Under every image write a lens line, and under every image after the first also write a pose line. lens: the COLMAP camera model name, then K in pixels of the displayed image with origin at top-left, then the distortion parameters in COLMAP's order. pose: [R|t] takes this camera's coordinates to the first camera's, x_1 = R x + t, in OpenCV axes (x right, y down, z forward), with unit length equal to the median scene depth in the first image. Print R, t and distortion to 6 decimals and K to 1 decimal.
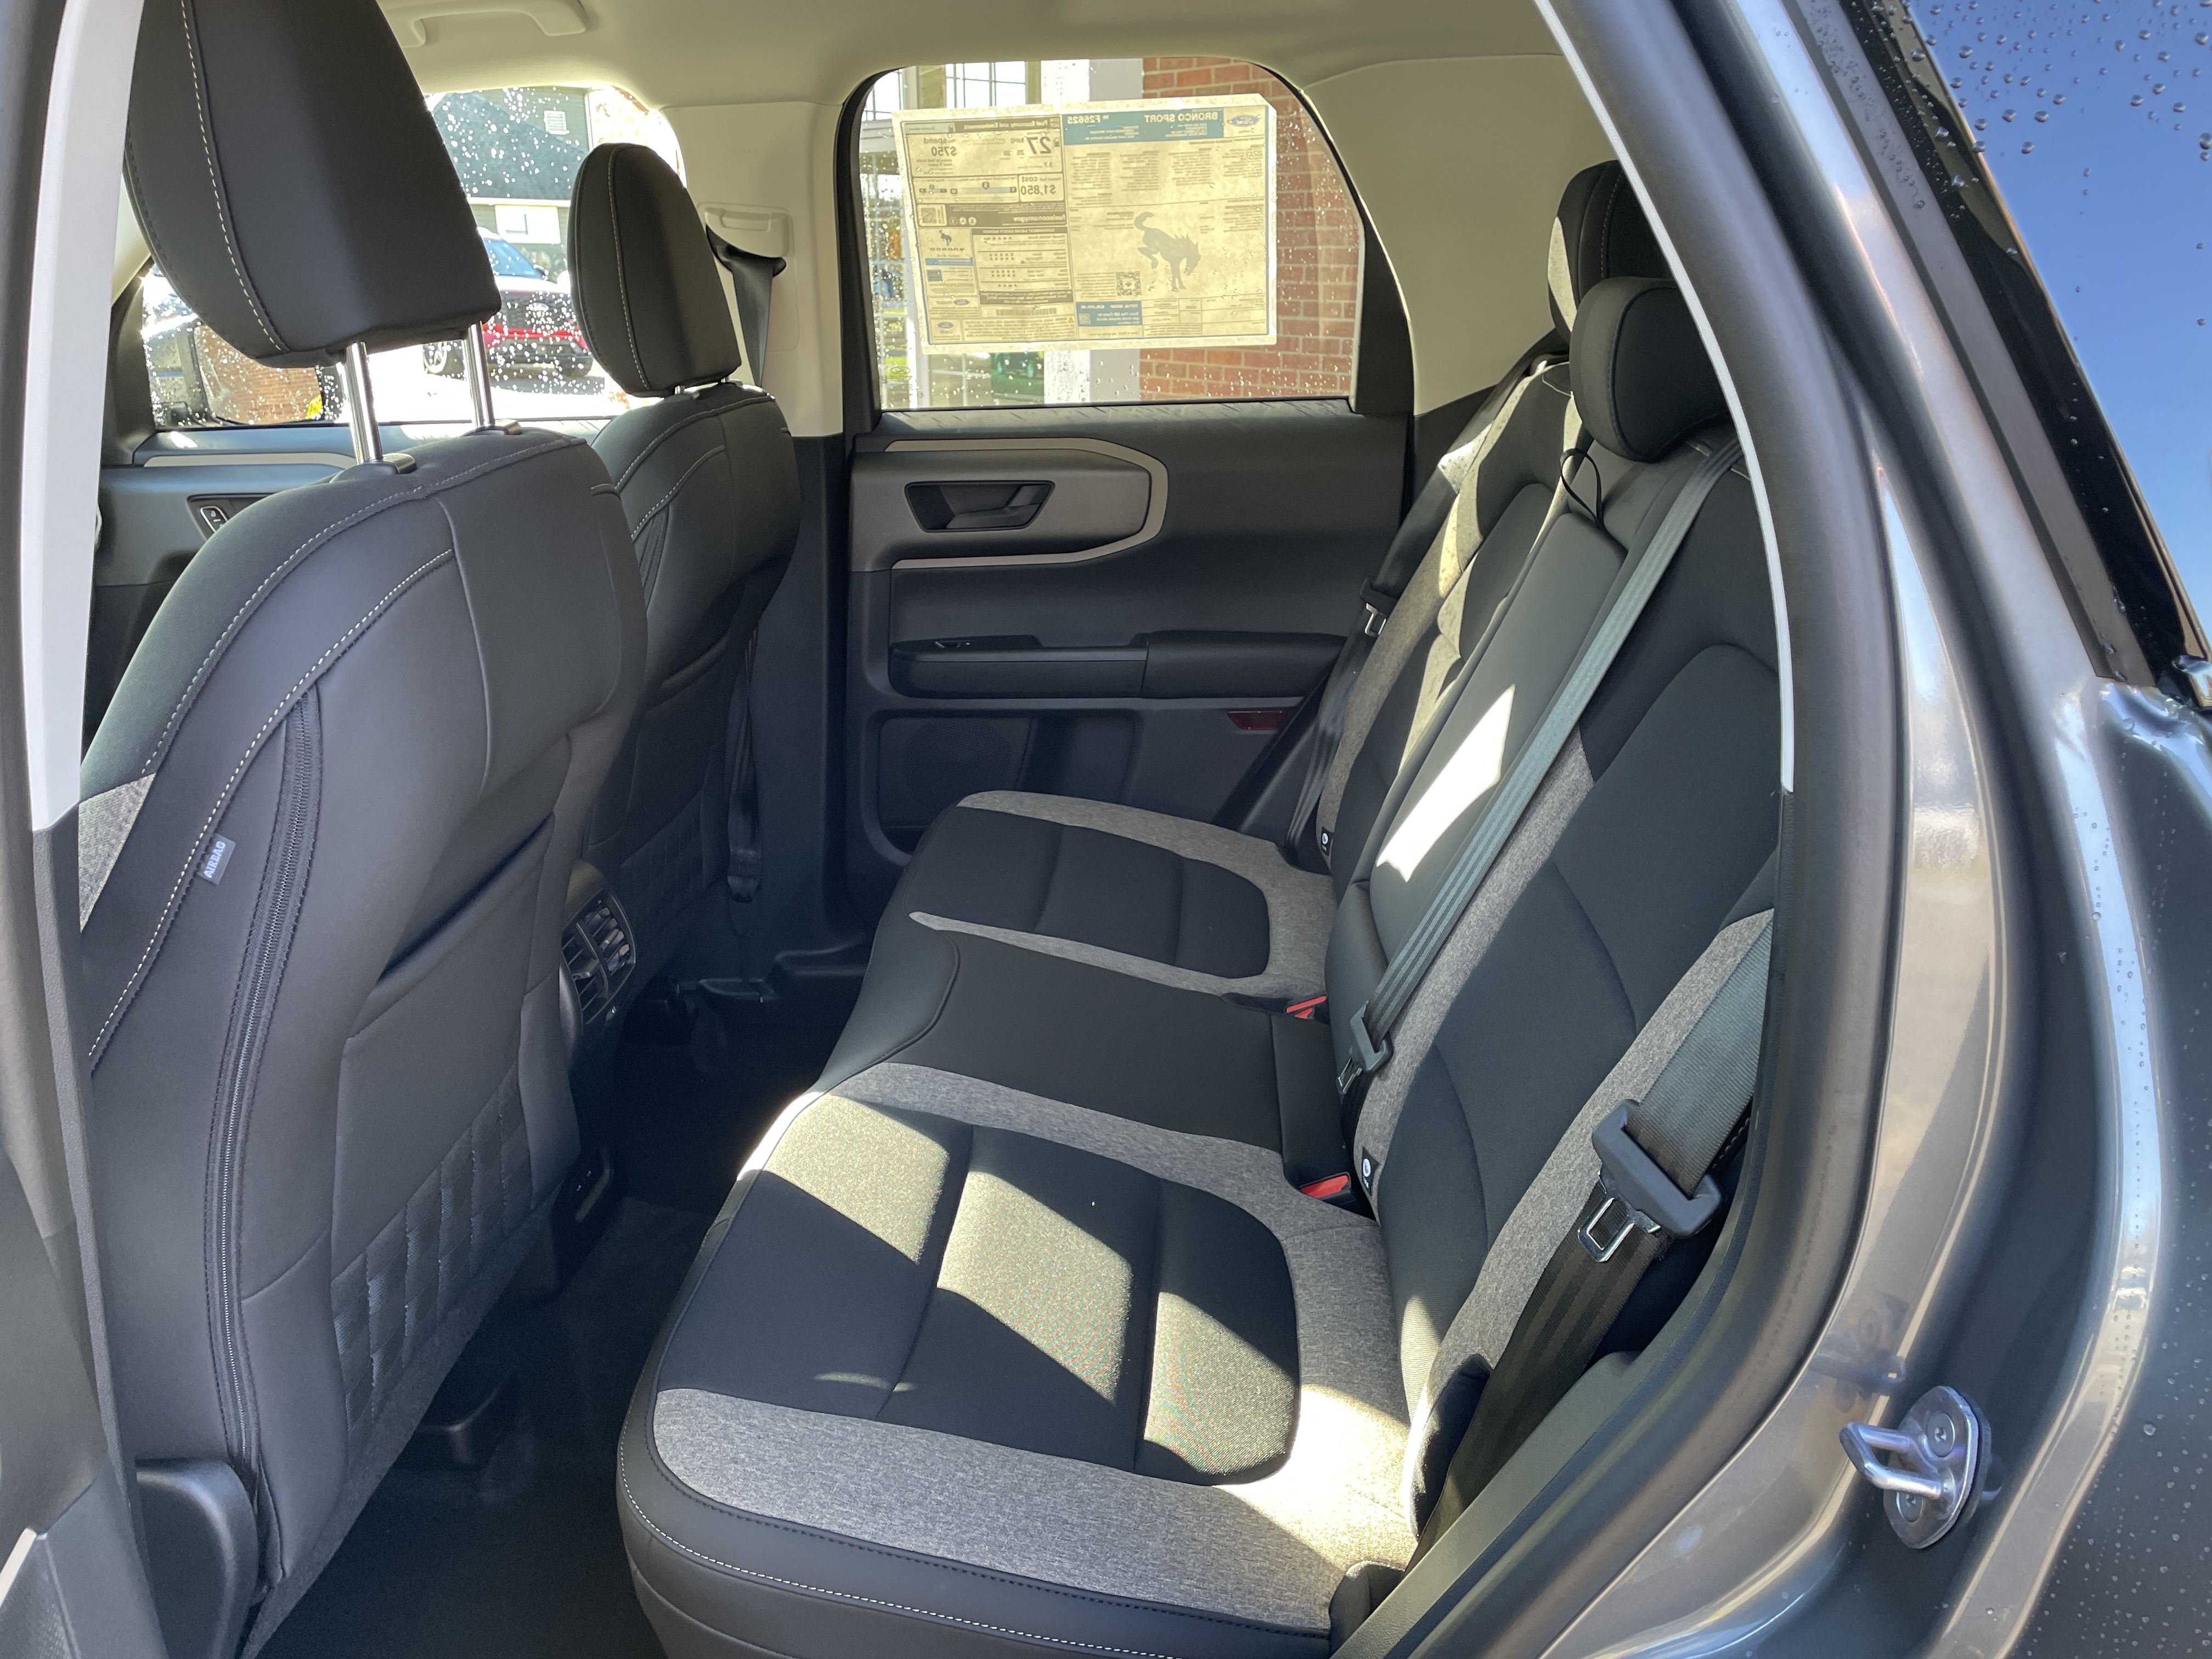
lens RADIAL K [[1668.1, 0, 1112.2], [0, 1668.1, 817.2], [0, 0, 1]] dist [0.077747, -0.093779]
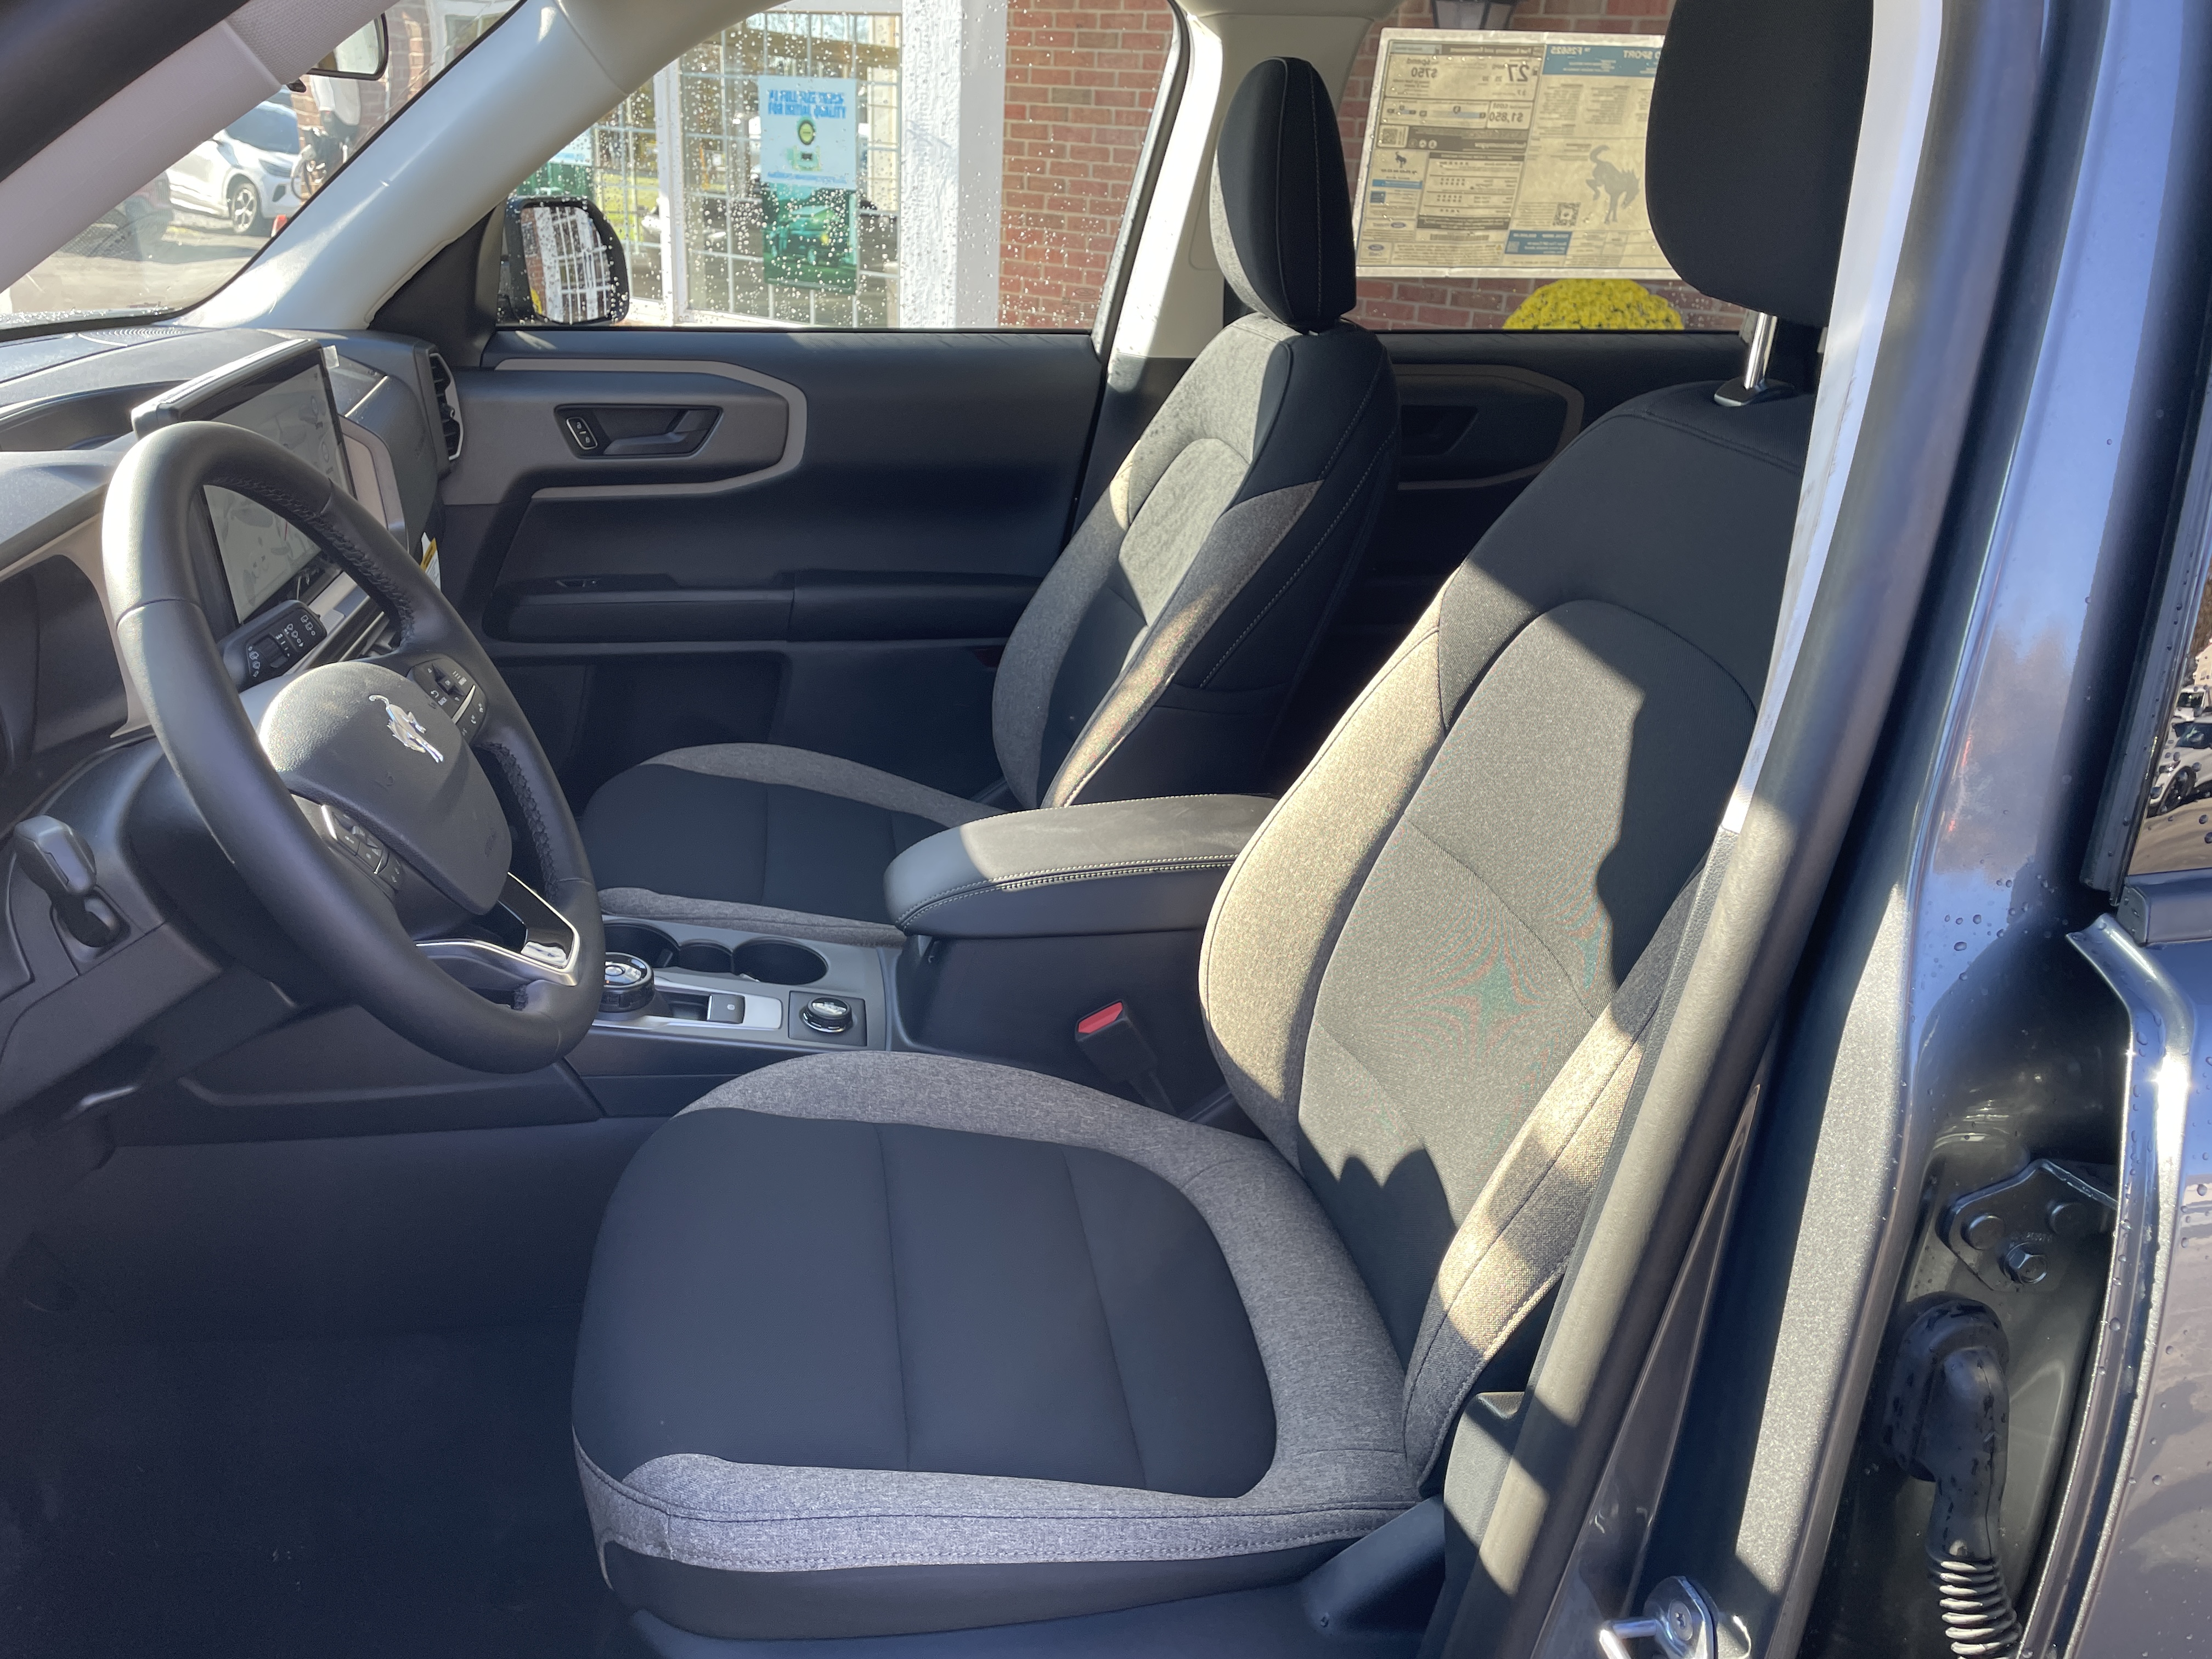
lens RADIAL K [[1668.1, 0, 1117.8], [0, 1668.1, 879.8], [0, 0, 1]] dist [0.077747, -0.093779]
pose [[0.964052, -0.051553, 0.260666, -0.556046], [0.032761, 0.996574, 0.075934, 0.005780], [-0.263688, -0.064665, 0.962438, 0.036436]]
